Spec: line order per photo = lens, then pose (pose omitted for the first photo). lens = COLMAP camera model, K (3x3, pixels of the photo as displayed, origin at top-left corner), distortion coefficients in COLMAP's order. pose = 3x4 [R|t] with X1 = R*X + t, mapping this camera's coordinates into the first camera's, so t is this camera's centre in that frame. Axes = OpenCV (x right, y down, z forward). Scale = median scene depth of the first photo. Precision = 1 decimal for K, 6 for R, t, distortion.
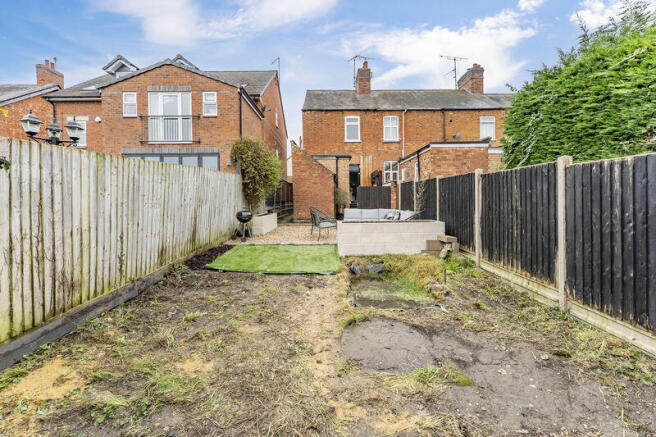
lens RADIAL K [[265.5, 0, 328.6], [0, 265.5, 219.0], [0, 0, 1]] dist [-0.000652, -0.000208]
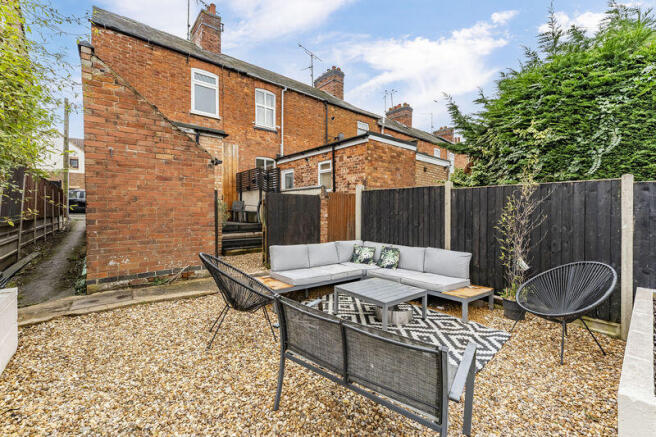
lens RADIAL K [[272.8, 0, 325.3], [0, 272.8, 214.2], [0, 0, 1]] dist [0.001273, -0.000116]
pose [[0.769826, 0.000020, 0.638254, -0.088138], [0.038108, 0.998215, -0.045995, -0.040273], [-0.637115, 0.059730, 0.768450, 0.394671]]
